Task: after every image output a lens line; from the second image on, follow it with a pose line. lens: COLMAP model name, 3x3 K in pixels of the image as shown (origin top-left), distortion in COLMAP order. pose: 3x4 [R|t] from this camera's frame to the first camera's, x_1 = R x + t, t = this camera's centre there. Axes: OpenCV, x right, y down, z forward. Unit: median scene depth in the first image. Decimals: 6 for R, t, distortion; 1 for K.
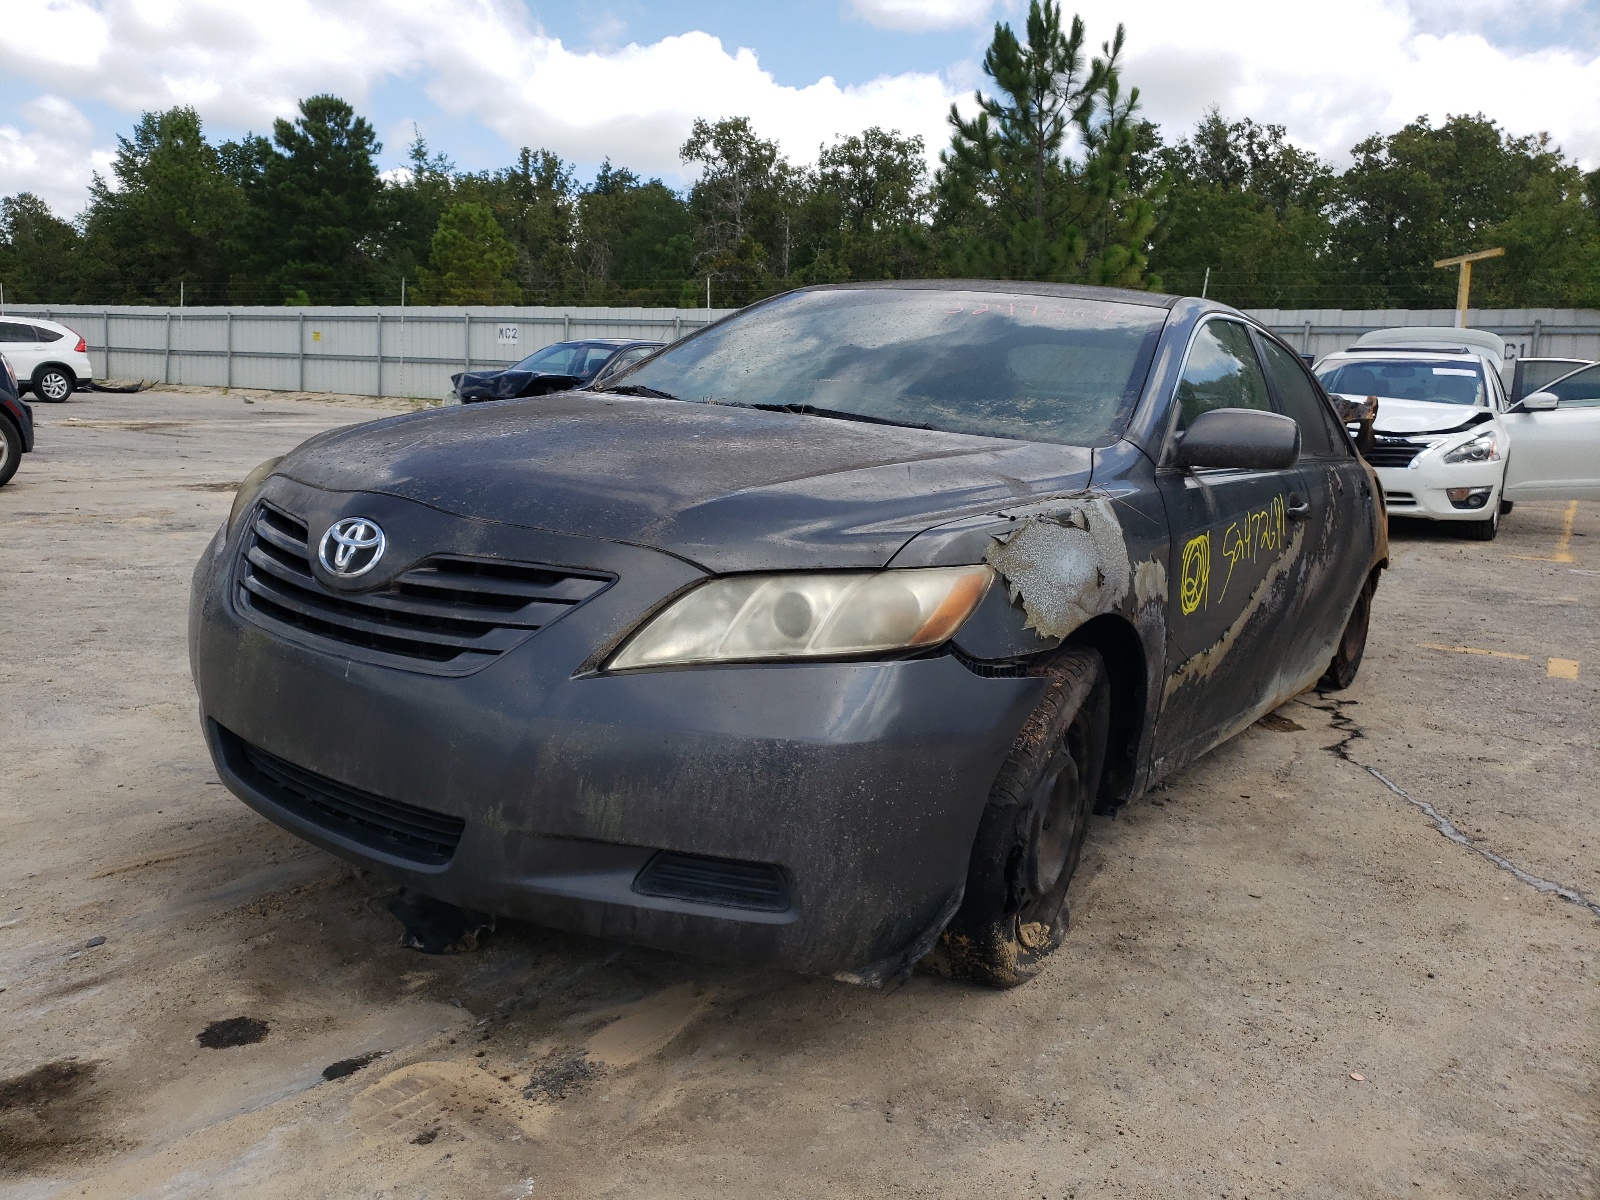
lens RADIAL K [[1245.2, 0, 800.0], [0, 1245.2, 600.0], [0, 0, 1]] dist [0.014182, 0.004657]
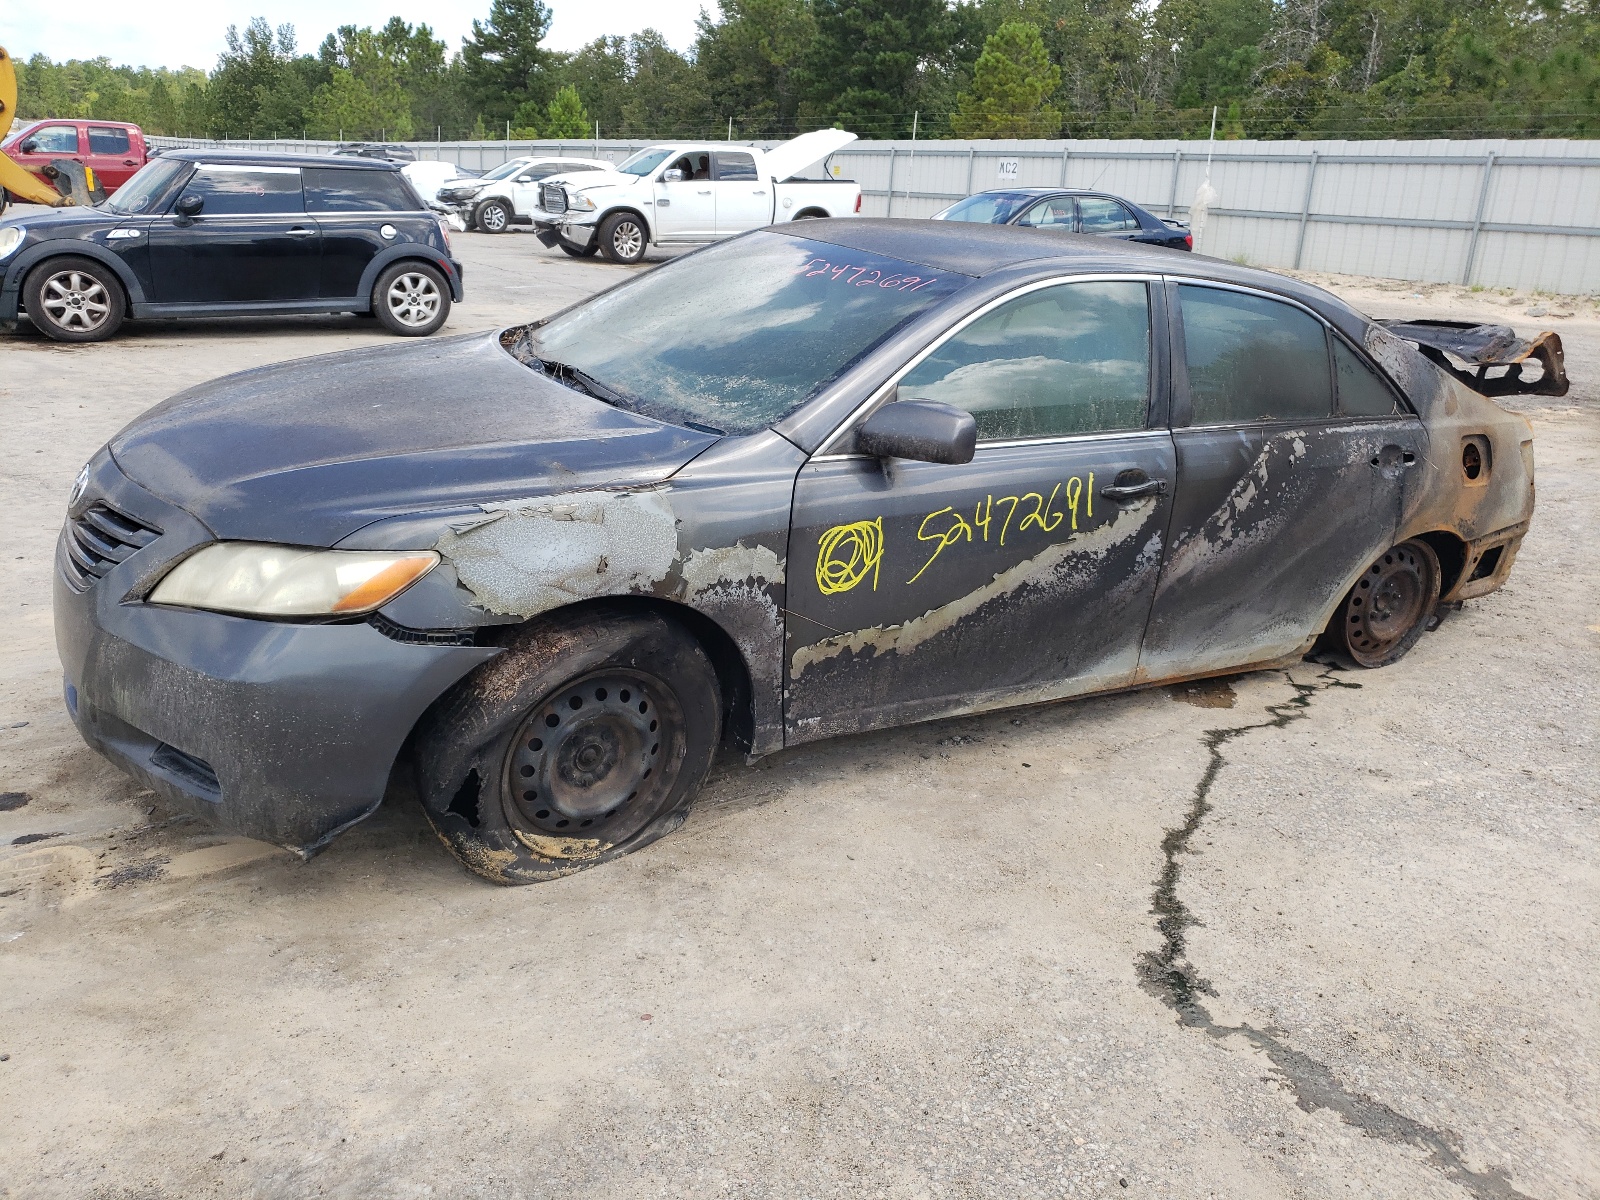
lens RADIAL K [[1224.6, 0, 793.0], [0, 1224.6, 591.4], [0, 0, 1]] dist [0.029810, 0.003072]
pose [[0.917805, 0.128606, -0.375624, 0.860100], [-0.080877, 0.986808, 0.140247, -0.173014], [0.388706, -0.098340, 0.916099, 0.022892]]
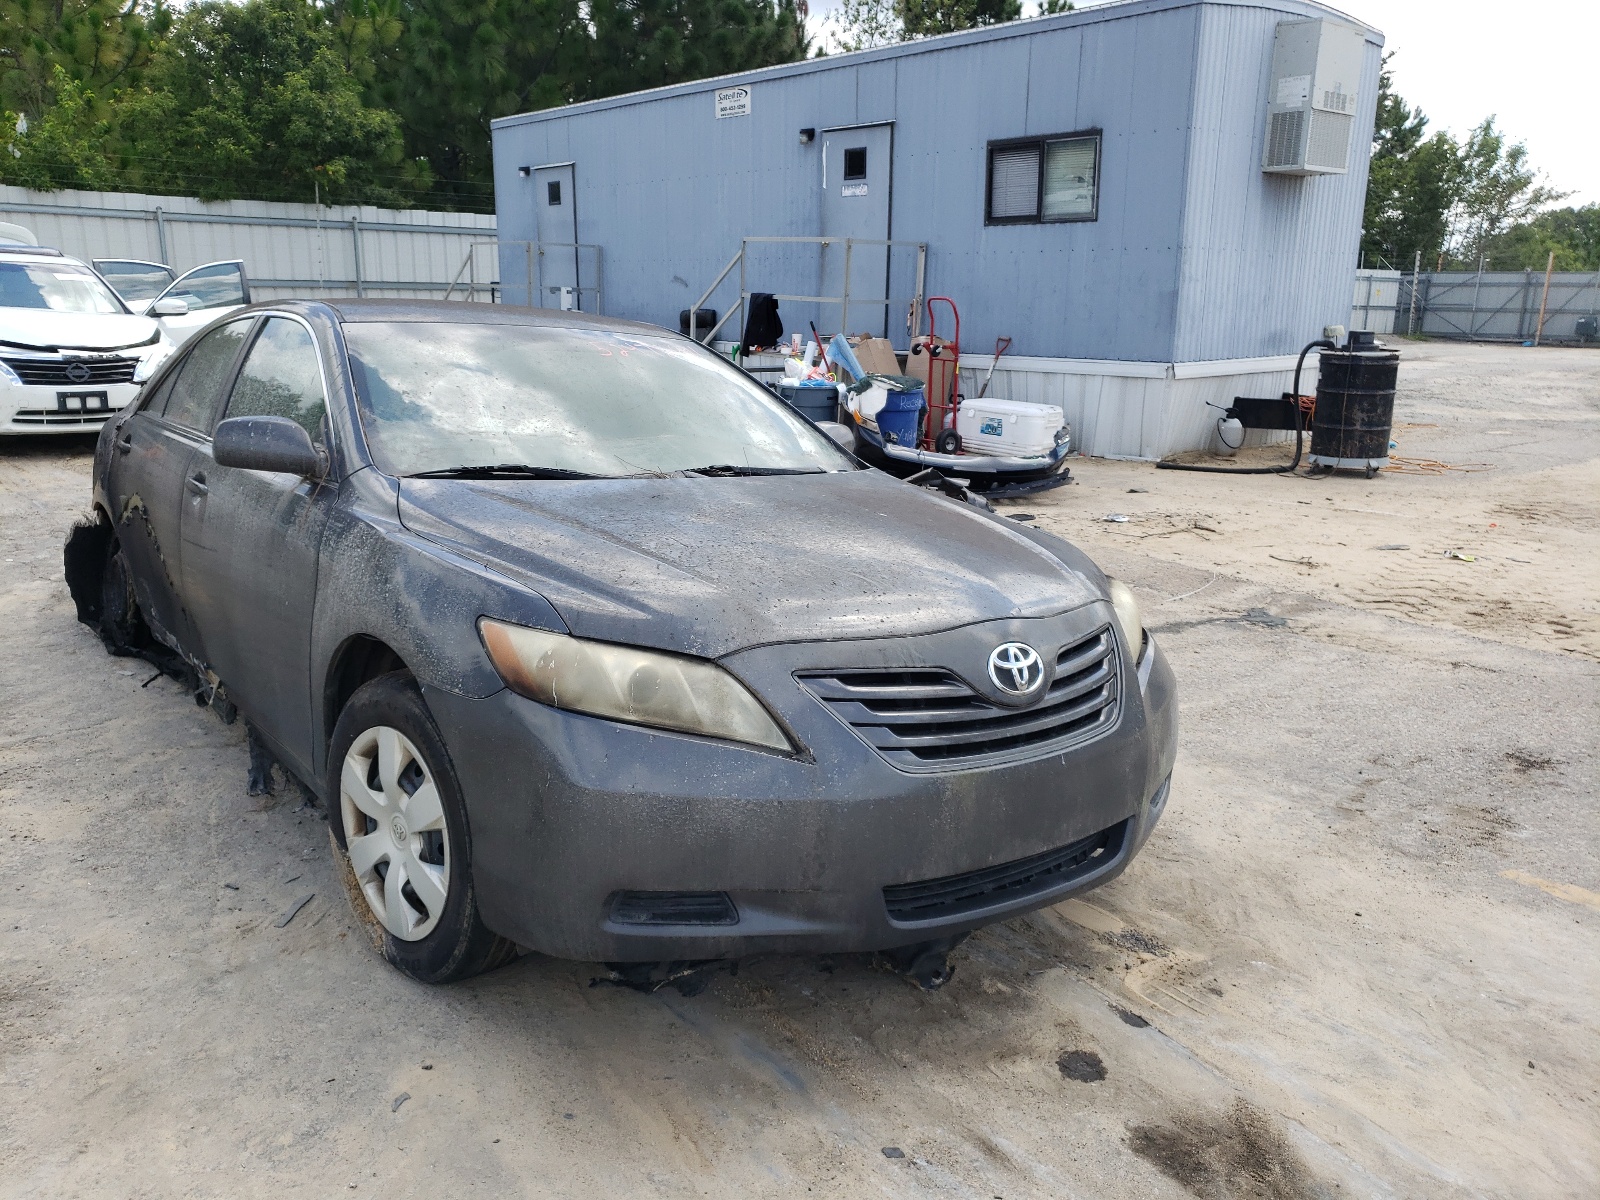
lens RADIAL K [[1224.6, 0, 793.0], [0, 1224.6, 591.4], [0, 0, 1]] dist [0.029810, 0.003072]
pose [[0.302532, -0.252614, 0.919054, -1.390973], [0.141376, 0.965466, 0.218833, -0.376306], [-0.942596, 0.063728, 0.327798, 0.753395]]
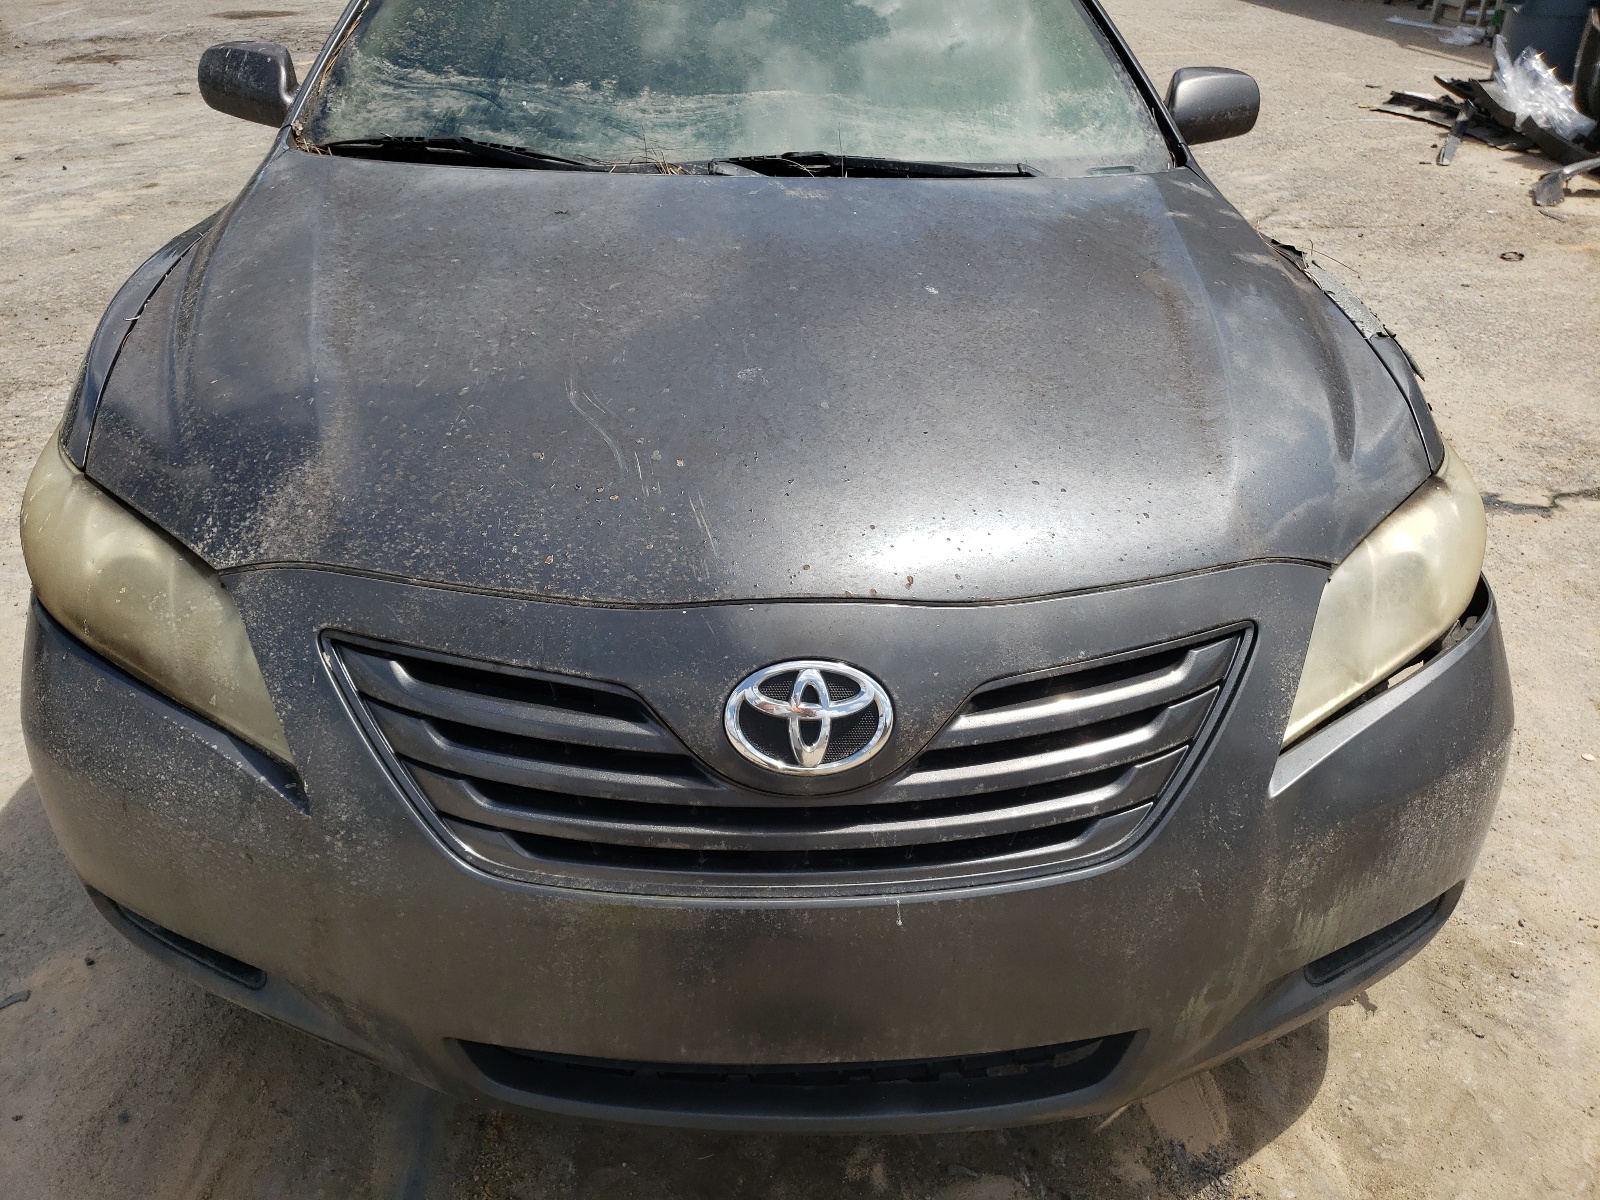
lens RADIAL K [[1224.6, 0, 793.0], [0, 1224.6, 591.4], [0, 0, 1]] dist [0.029810, 0.003072]
pose [[0.787683, -0.360888, 0.499315, -0.574187], [0.153629, 0.899926, 0.408083, -0.294332], [-0.596619, -0.244731, 0.764299, 0.558420]]
